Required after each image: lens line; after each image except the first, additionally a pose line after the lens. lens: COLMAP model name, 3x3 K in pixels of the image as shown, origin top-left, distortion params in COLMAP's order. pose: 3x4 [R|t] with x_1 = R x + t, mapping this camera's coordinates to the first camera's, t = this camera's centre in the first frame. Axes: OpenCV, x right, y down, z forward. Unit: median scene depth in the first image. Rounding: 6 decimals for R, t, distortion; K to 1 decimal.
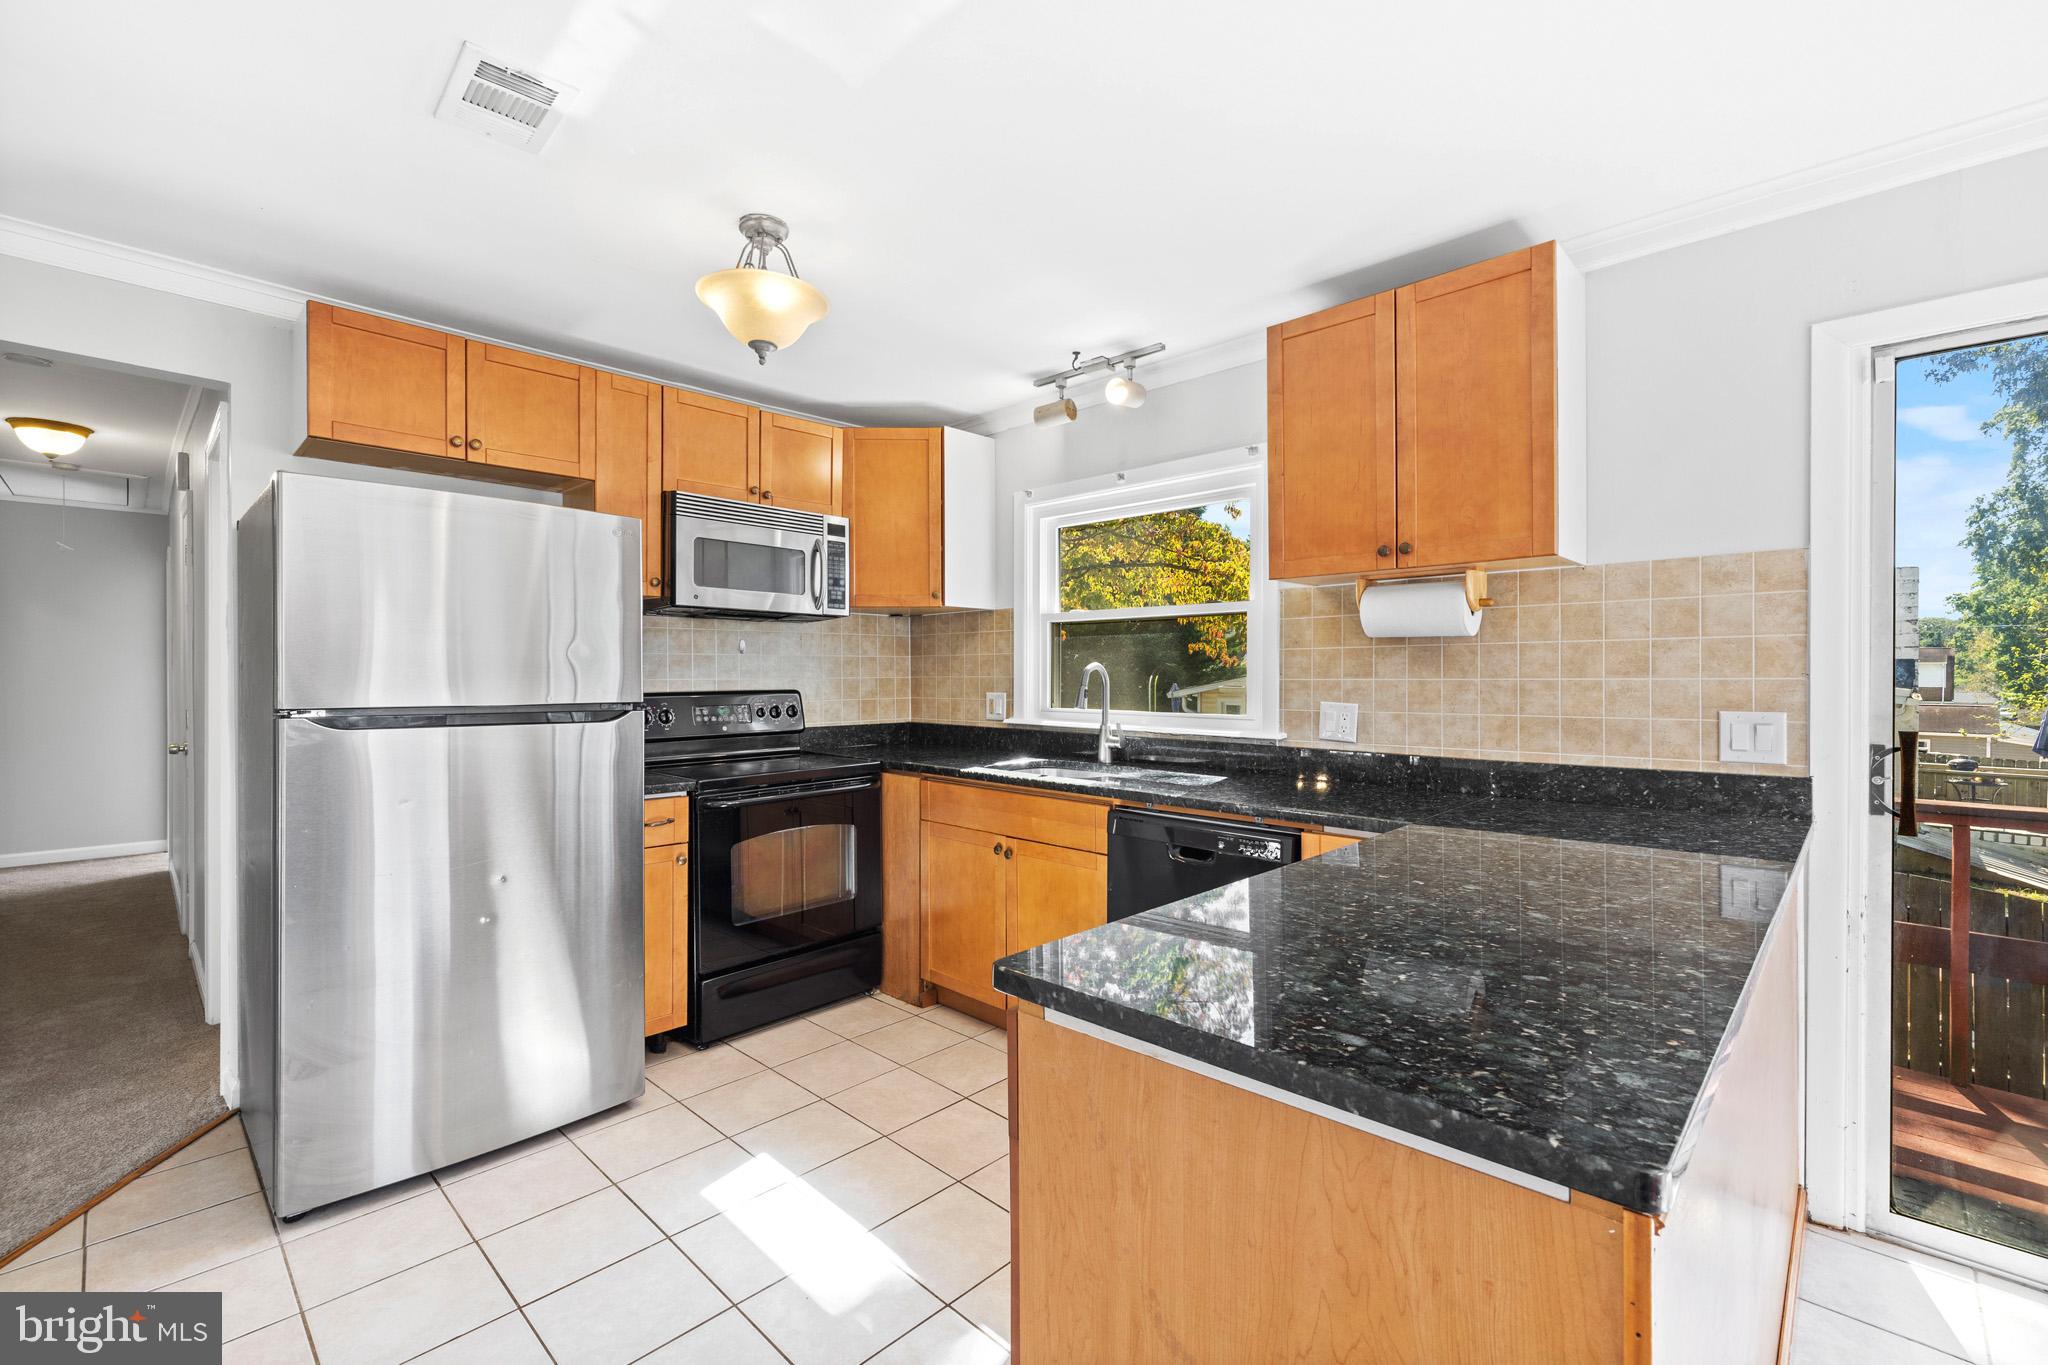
lens RADIAL K [[865.1, 0, 1014.0], [0, 865.1, 676.8], [0, 0, 1]] dist [-0.003205, -0.000473]
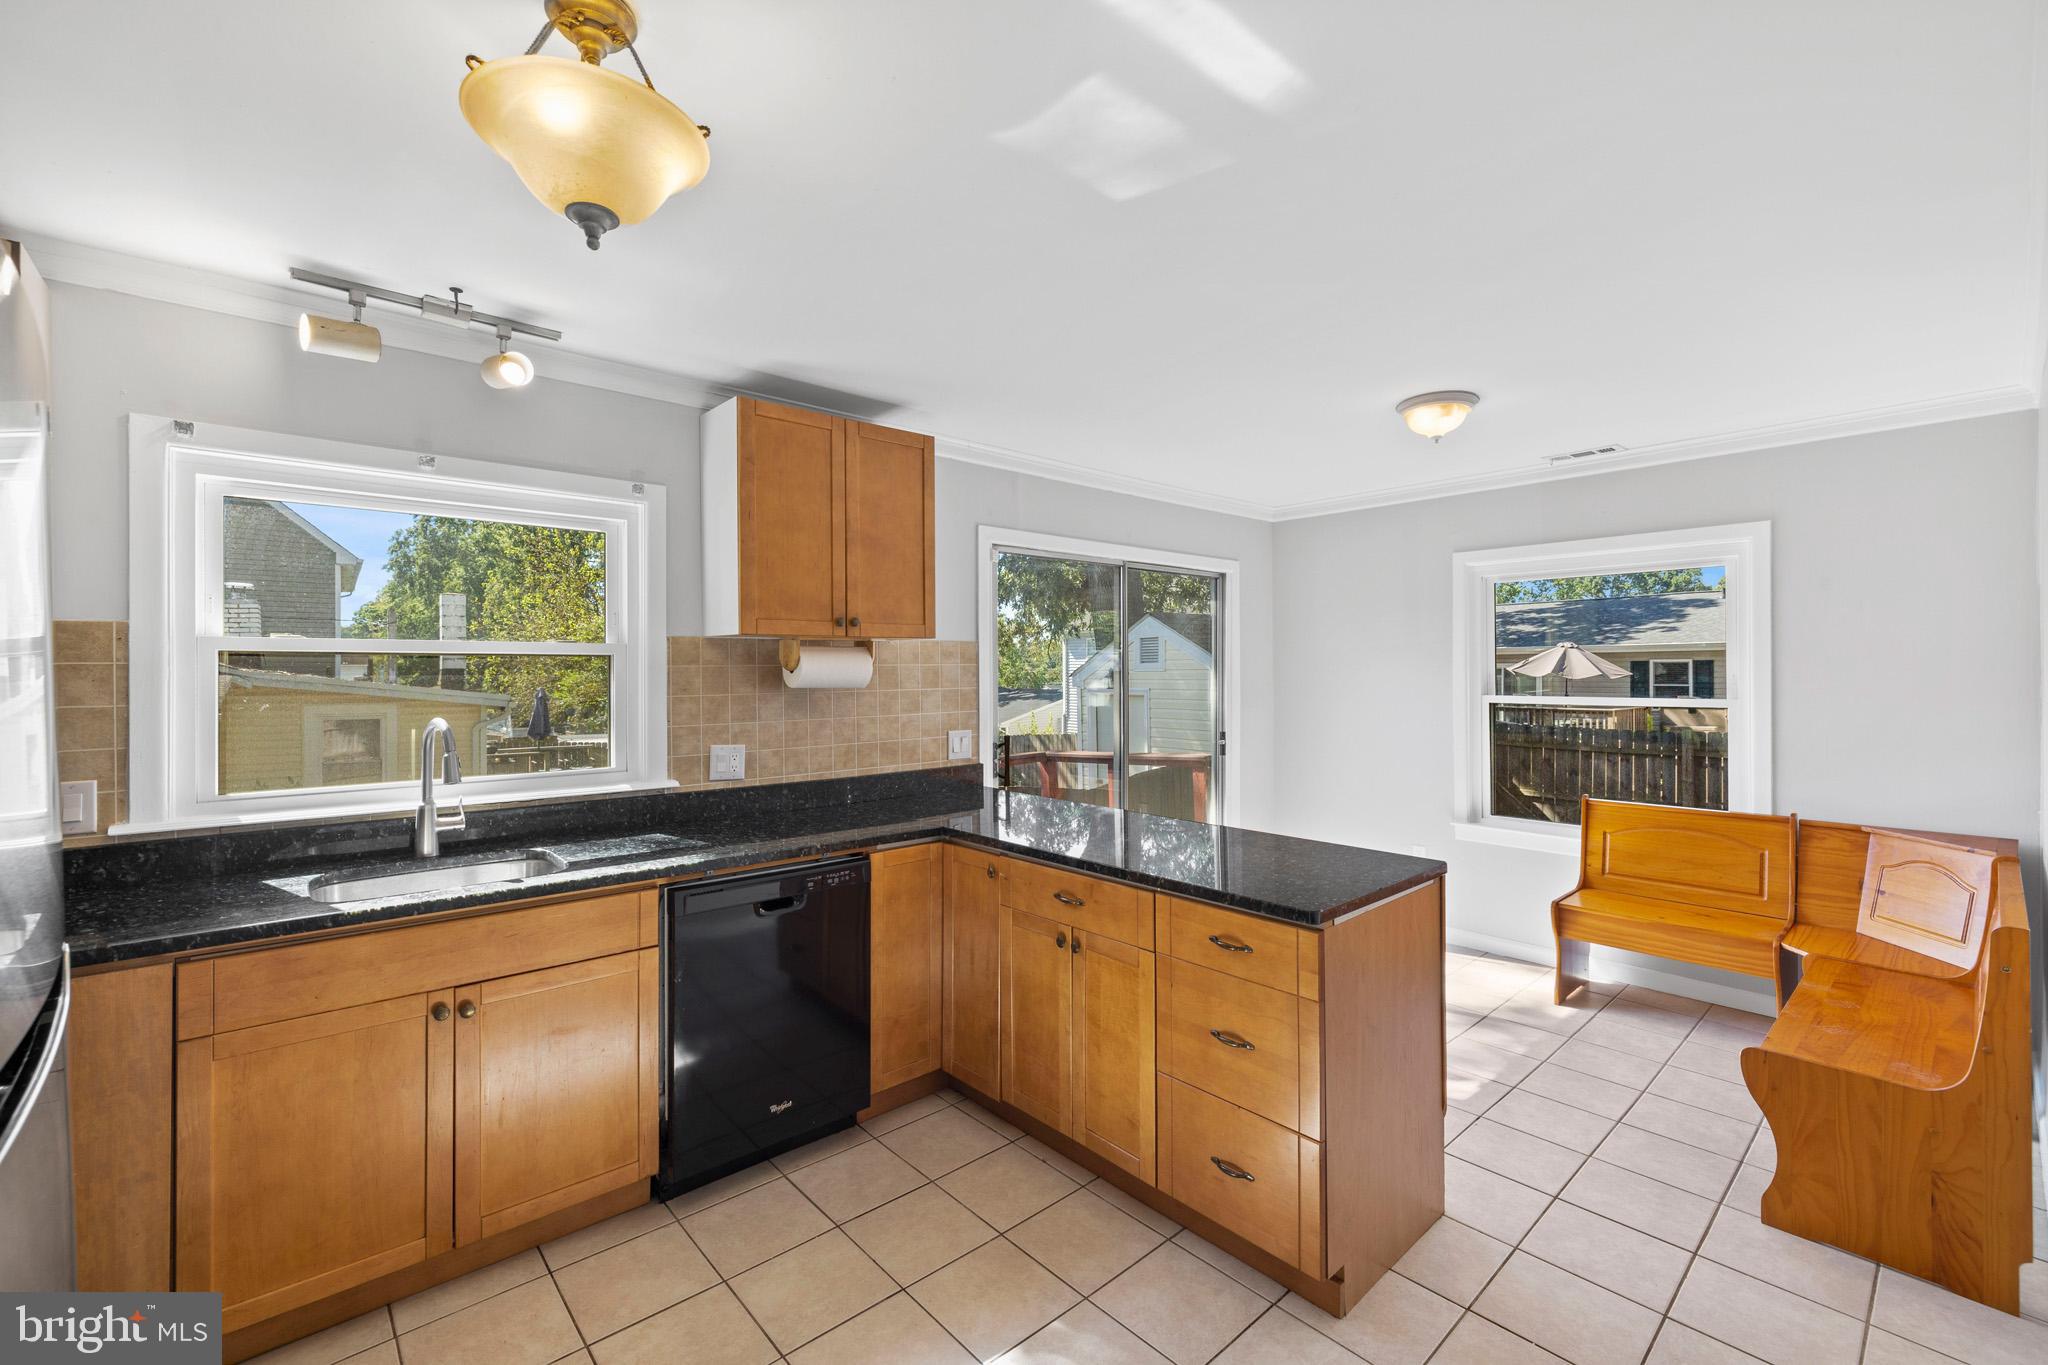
lens RADIAL K [[865.1, 0, 1022.5], [0, 865.1, 671.1], [0, 0, 1]] dist [-0.003205, -0.000473]
pose [[0.074684, -0.000754, 0.997207, -0.661425], [0.008298, 0.999966, 0.000134, -0.058338], [-0.997173, 0.008265, 0.074688, 0.521680]]
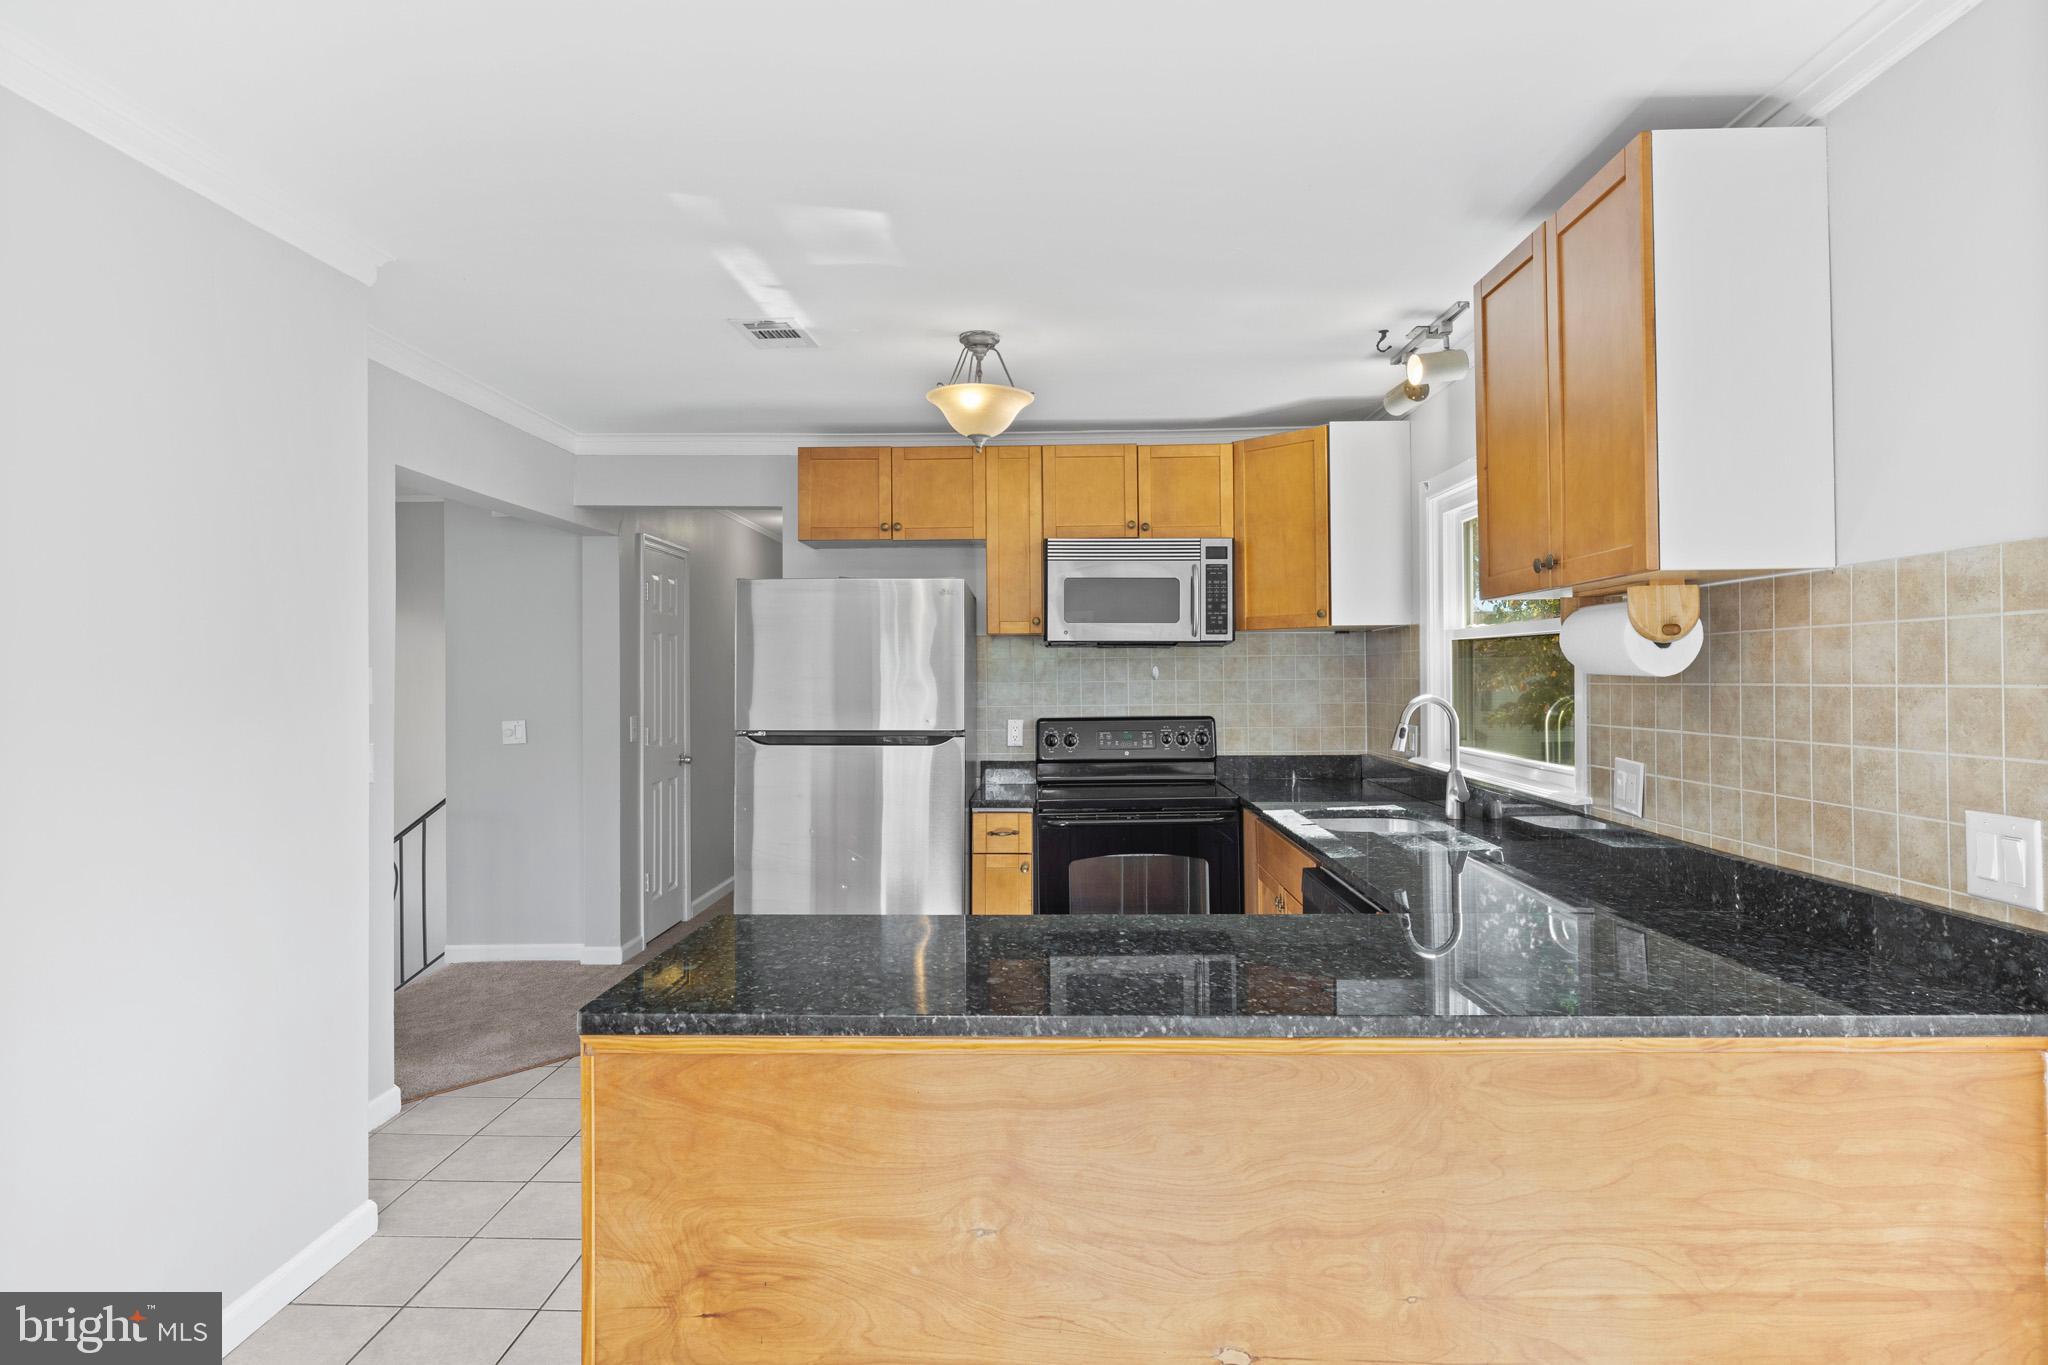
lens RADIAL K [[1107.1, 0, 1016.8], [0, 1107.1, 662.2], [0, 0, 1]] dist [-0.004772, -0.001270]
pose [[0.680433, -0.012507, -0.732703, 0.675076], [0.004444, 0.999906, -0.012940, -0.040391], [0.732797, 0.005548, 0.680425, -0.001733]]
